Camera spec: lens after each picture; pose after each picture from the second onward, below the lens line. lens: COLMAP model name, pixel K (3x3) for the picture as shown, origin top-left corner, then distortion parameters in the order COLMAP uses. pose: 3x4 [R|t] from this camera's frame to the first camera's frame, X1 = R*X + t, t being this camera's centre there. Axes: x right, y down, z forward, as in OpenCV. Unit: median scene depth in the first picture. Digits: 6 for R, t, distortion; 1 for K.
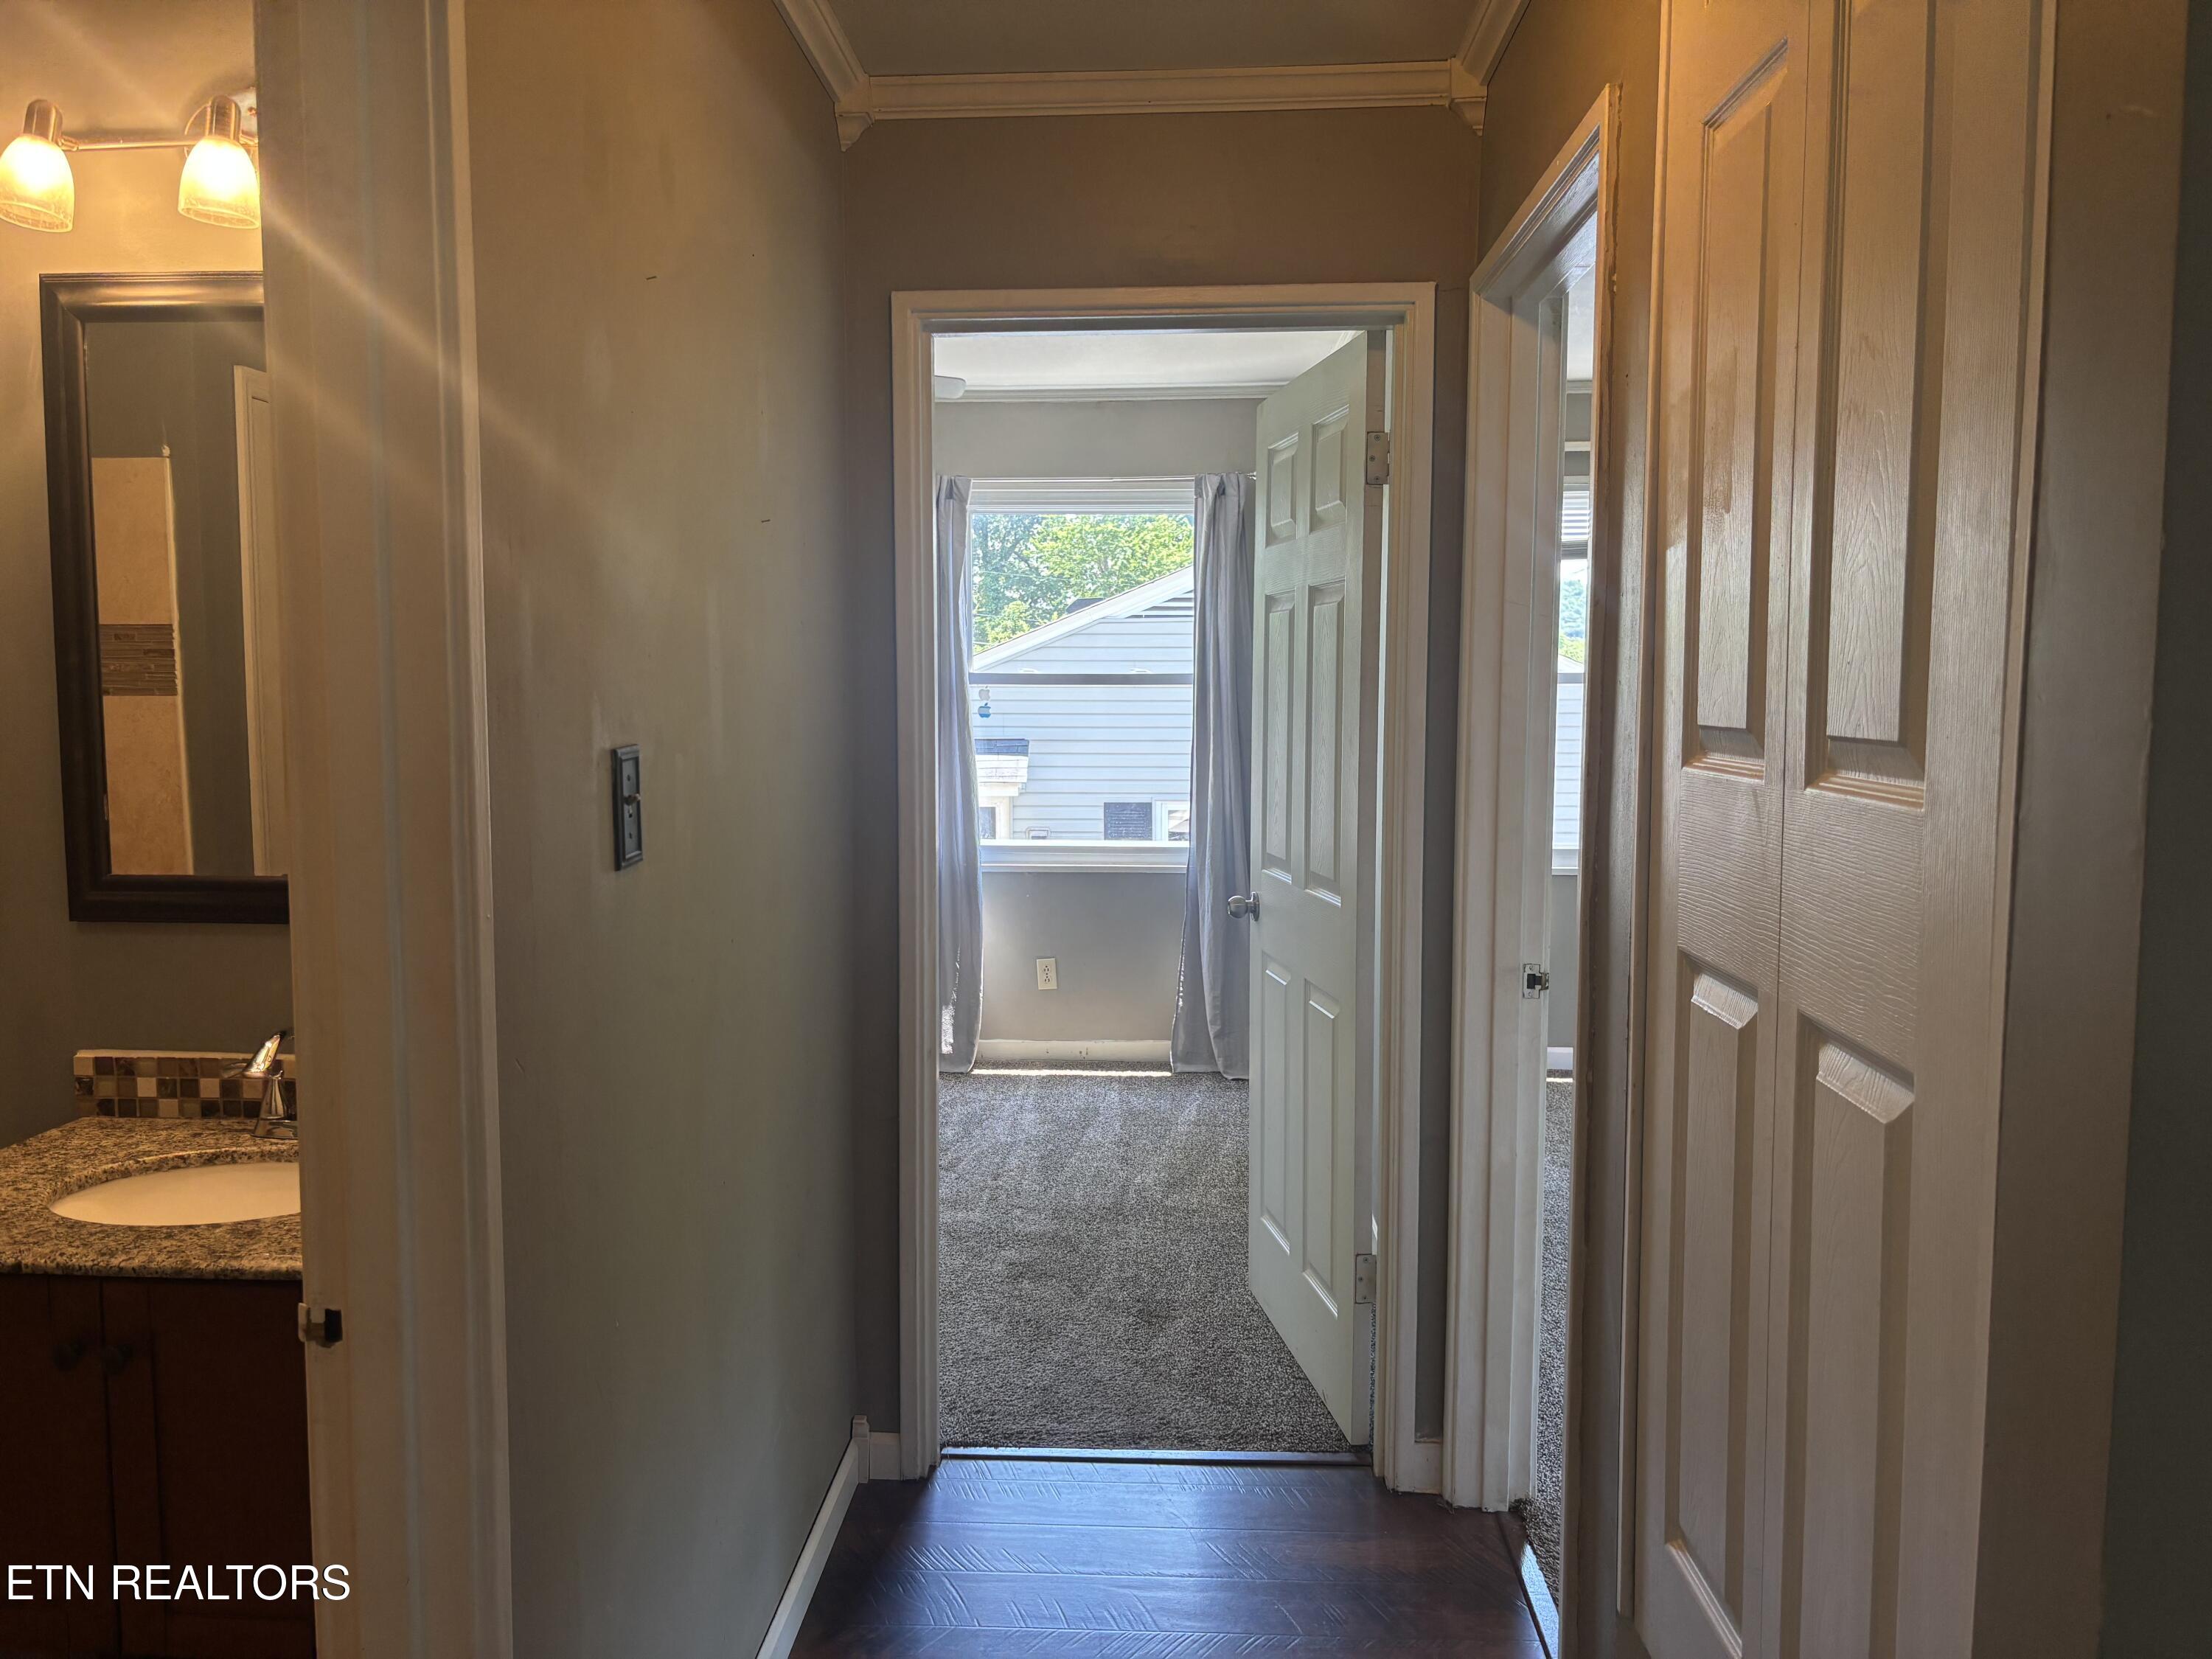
lens RADIAL K [[1680.9, 0, 1099.3], [0, 1680.9, 809.4], [0, 0, 1]] dist [0.047583, -0.071273]
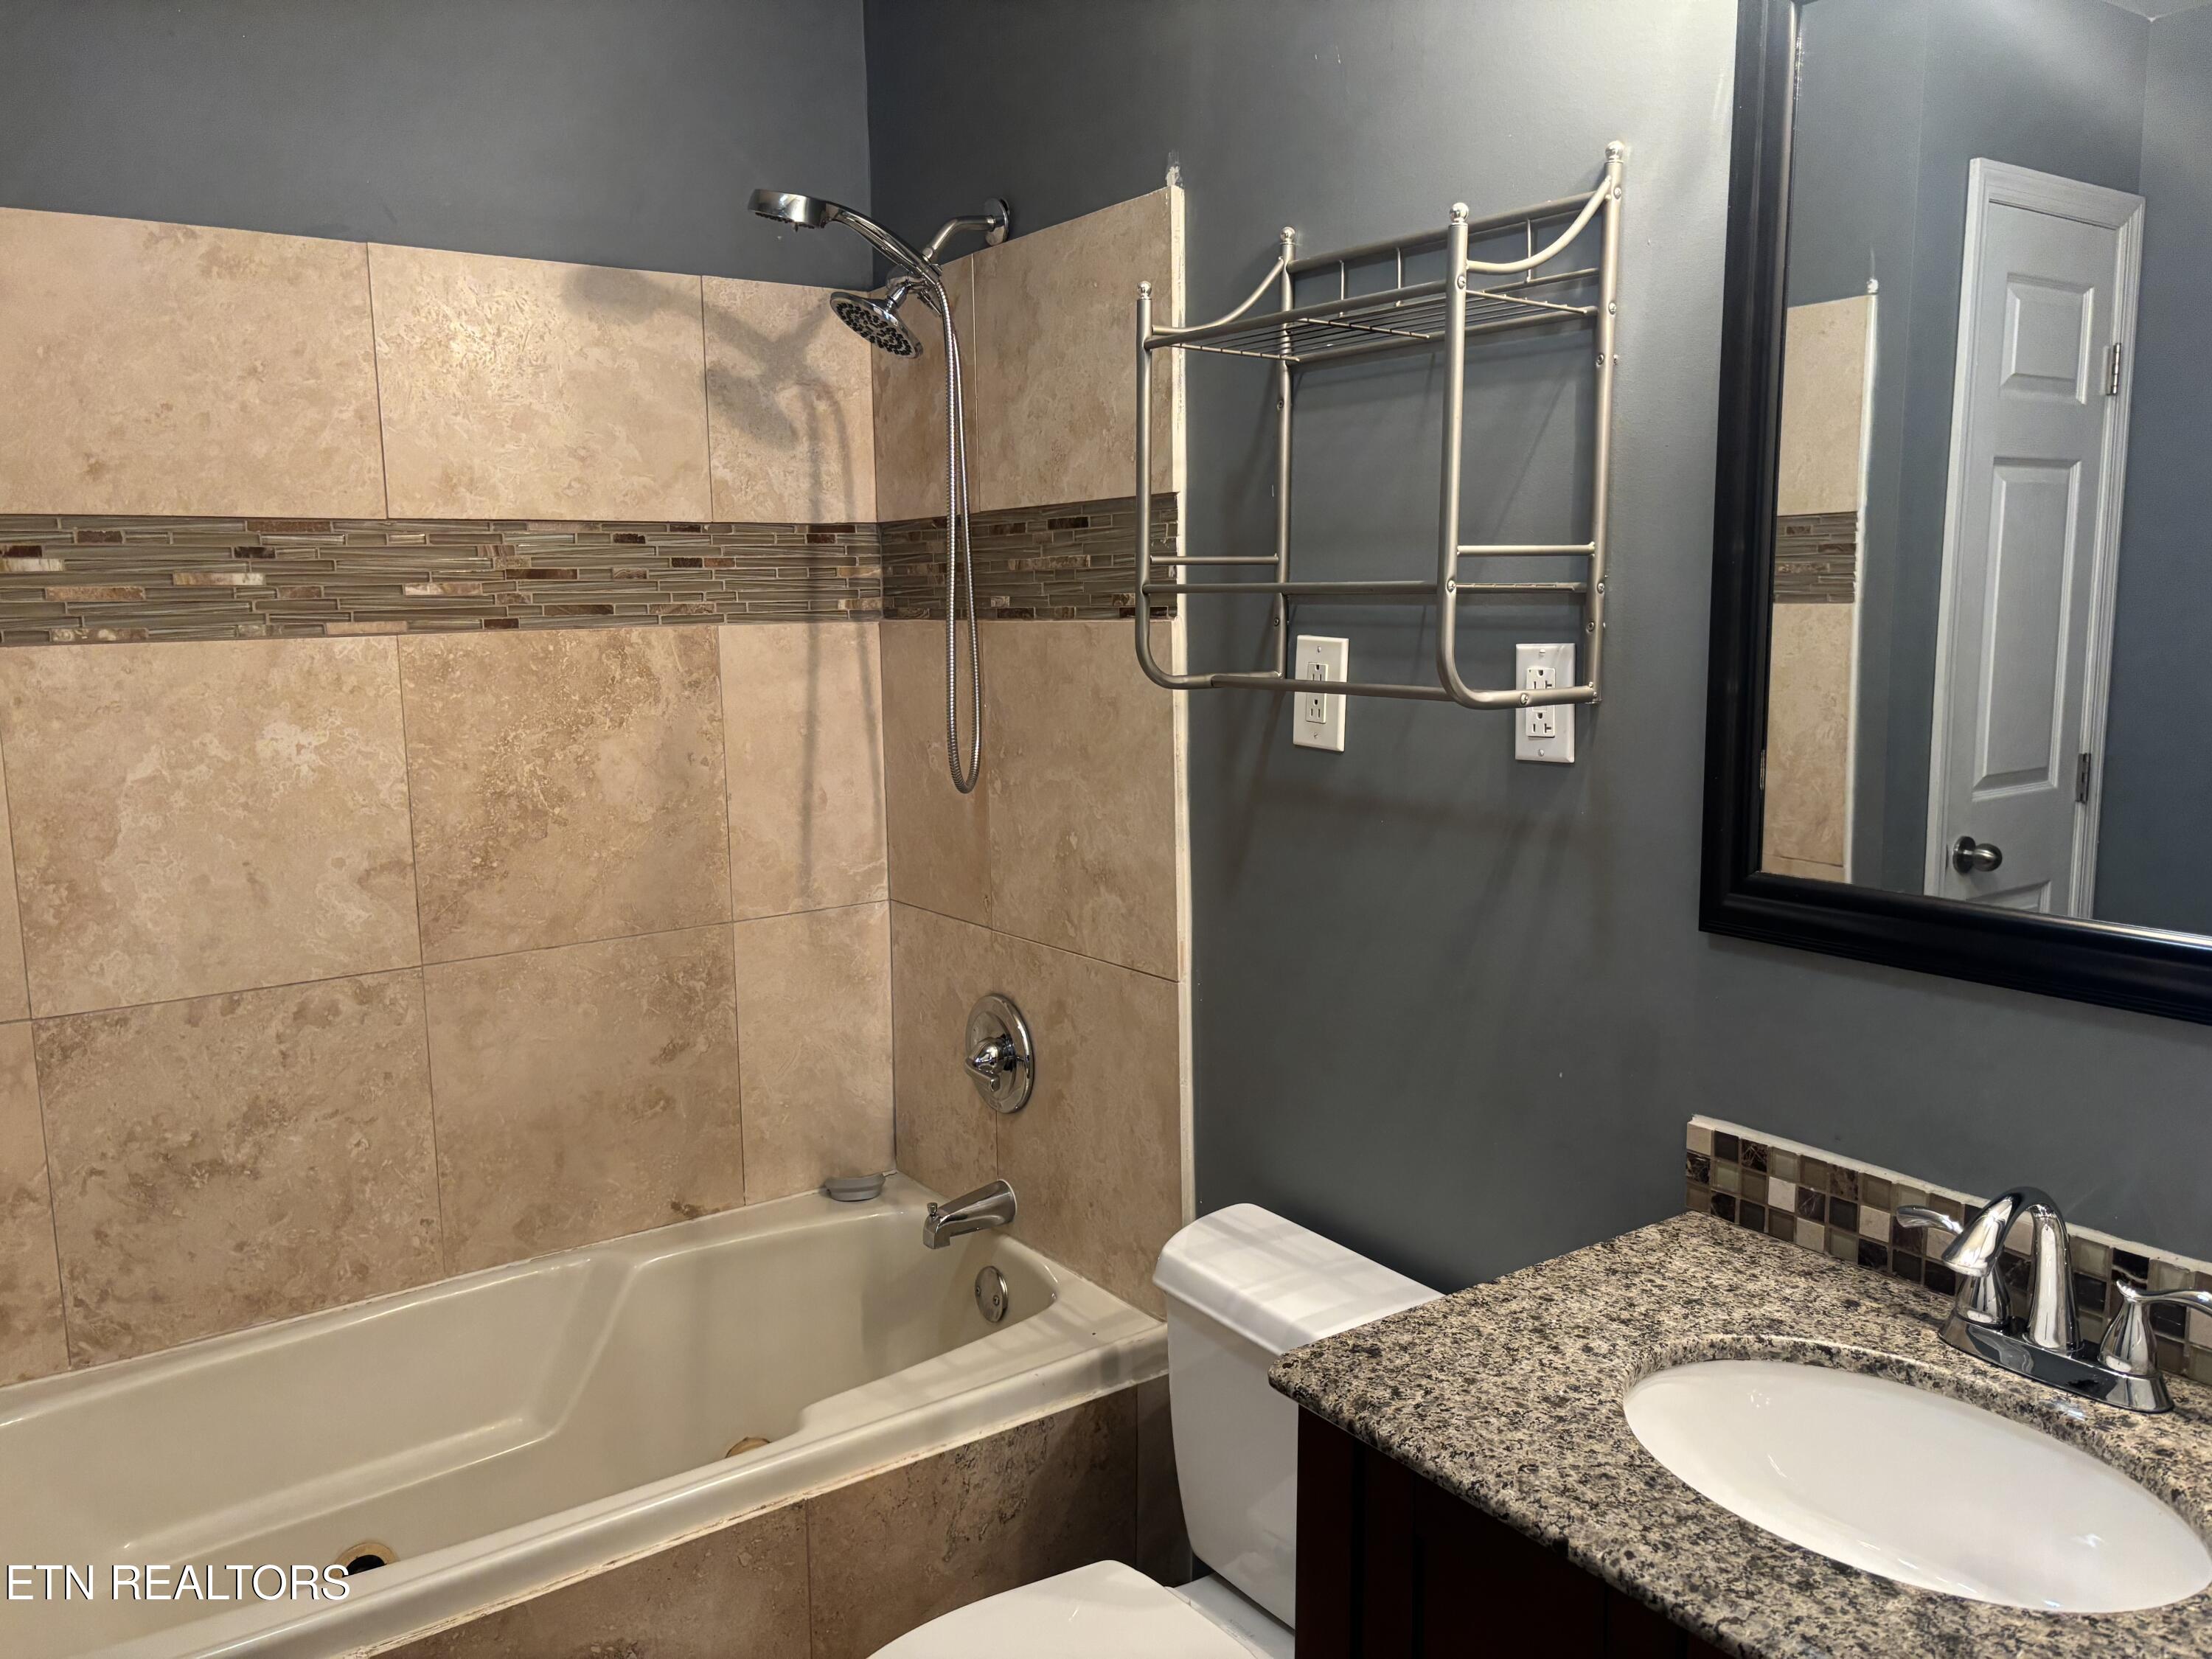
lens RADIAL K [[1680.9, 0, 1107.0], [0, 1680.9, 826.4], [0, 0, 1]] dist [0.047583, -0.071273]
pose [[0.624403, 0.104703, -0.774053, -0.229368], [-0.055636, 0.994420, 0.089631, -0.024305], [0.779119, -0.012901, 0.626744, 0.380303]]
